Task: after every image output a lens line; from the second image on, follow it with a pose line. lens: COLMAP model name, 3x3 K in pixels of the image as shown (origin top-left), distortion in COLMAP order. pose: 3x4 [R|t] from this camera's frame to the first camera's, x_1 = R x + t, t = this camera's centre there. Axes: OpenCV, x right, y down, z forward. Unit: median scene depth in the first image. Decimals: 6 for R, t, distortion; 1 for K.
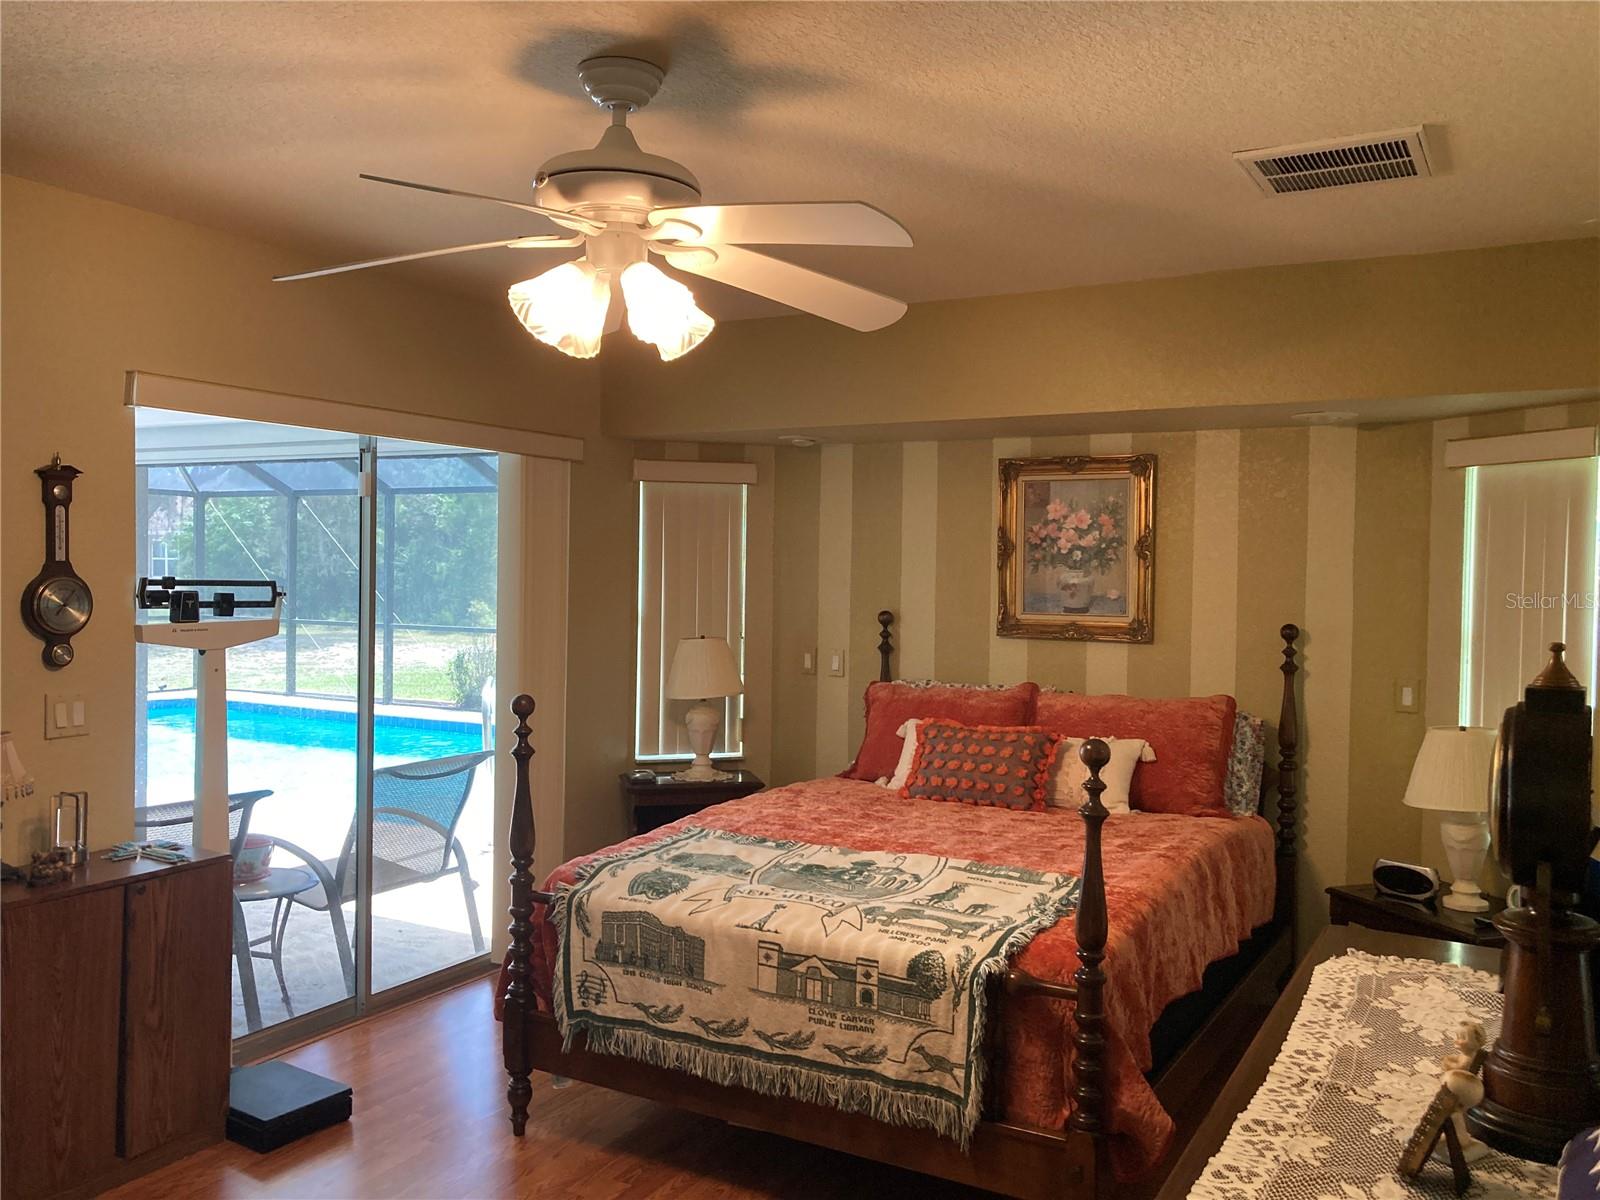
lens RADIAL K [[1289.3, 0, 800.7], [0, 1289.3, 639.5], [0, 0, 1]] dist [0.033447, 0.001431]
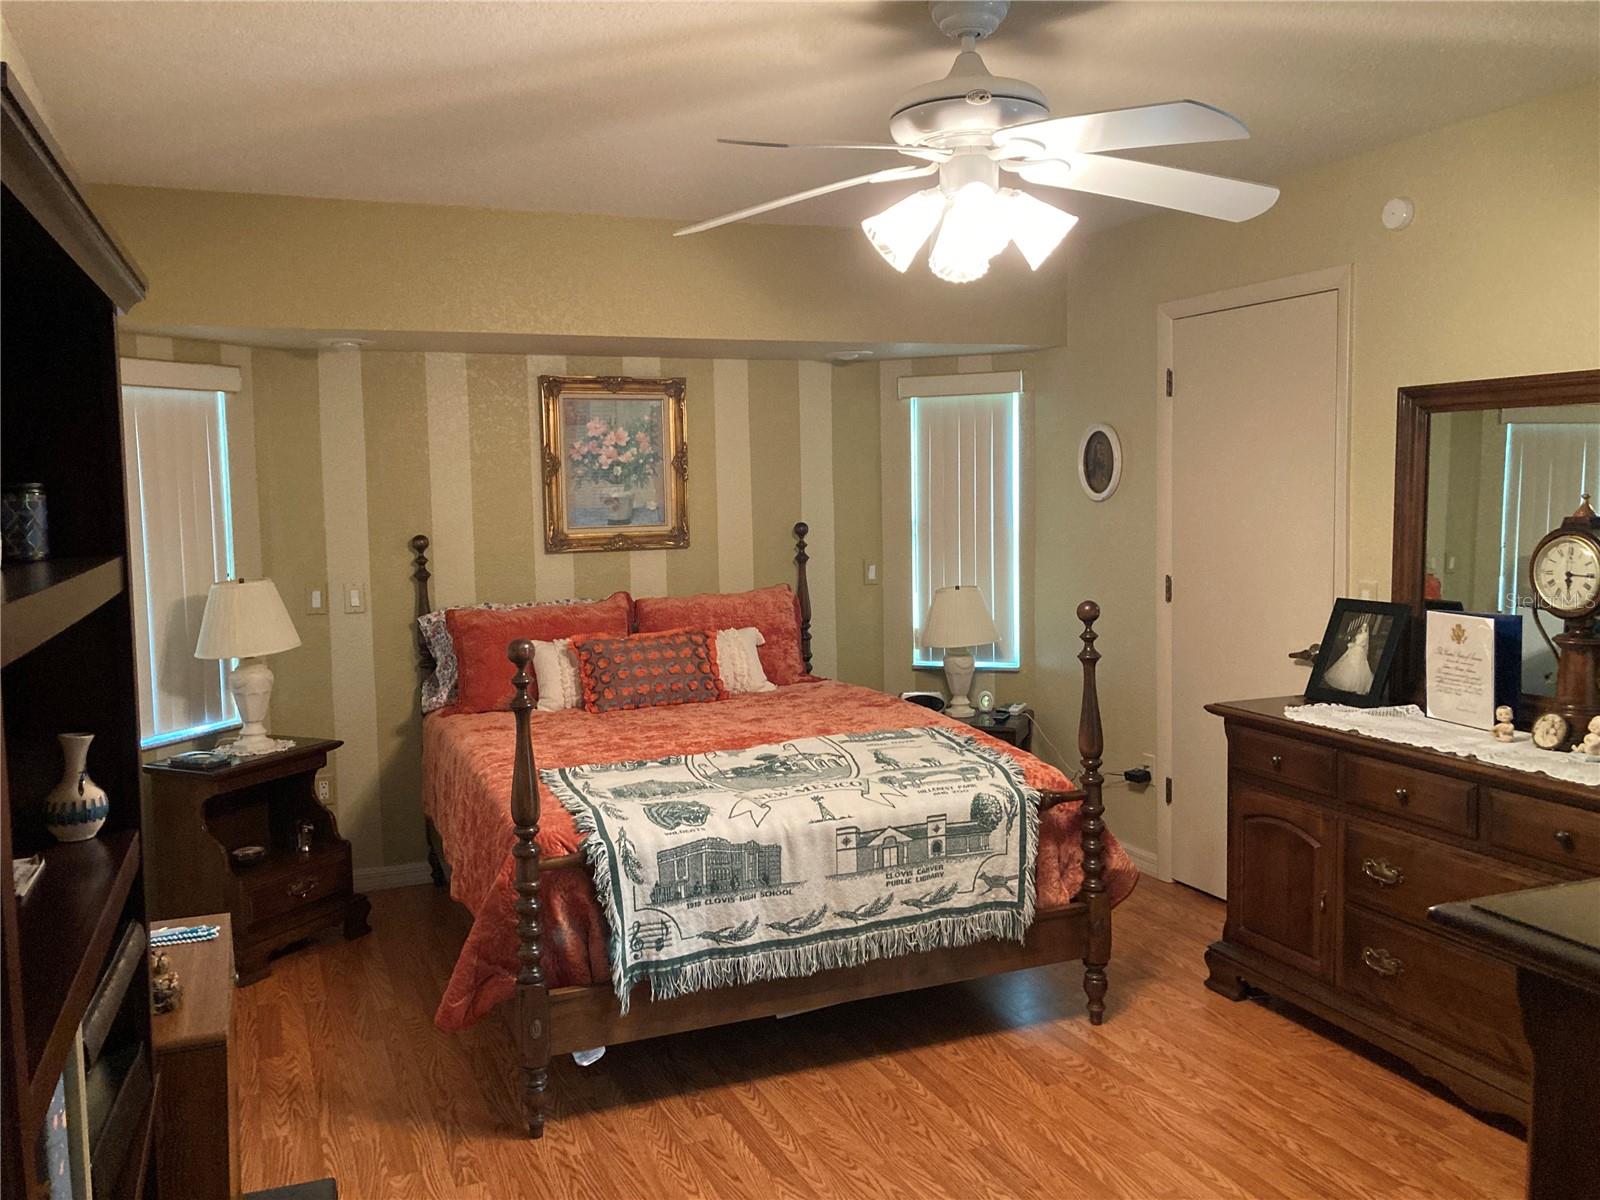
lens RADIAL K [[1310.2, 0, 800.0], [0, 1310.2, 600.0], [0, 0, 1]] dist [0.092173, -0.077779]
pose [[0.623187, -0.100243, 0.775622, -0.823521], [0.075940, 0.994821, 0.067557, -0.031419], [-0.778378, 0.016800, 0.627572, 0.309358]]
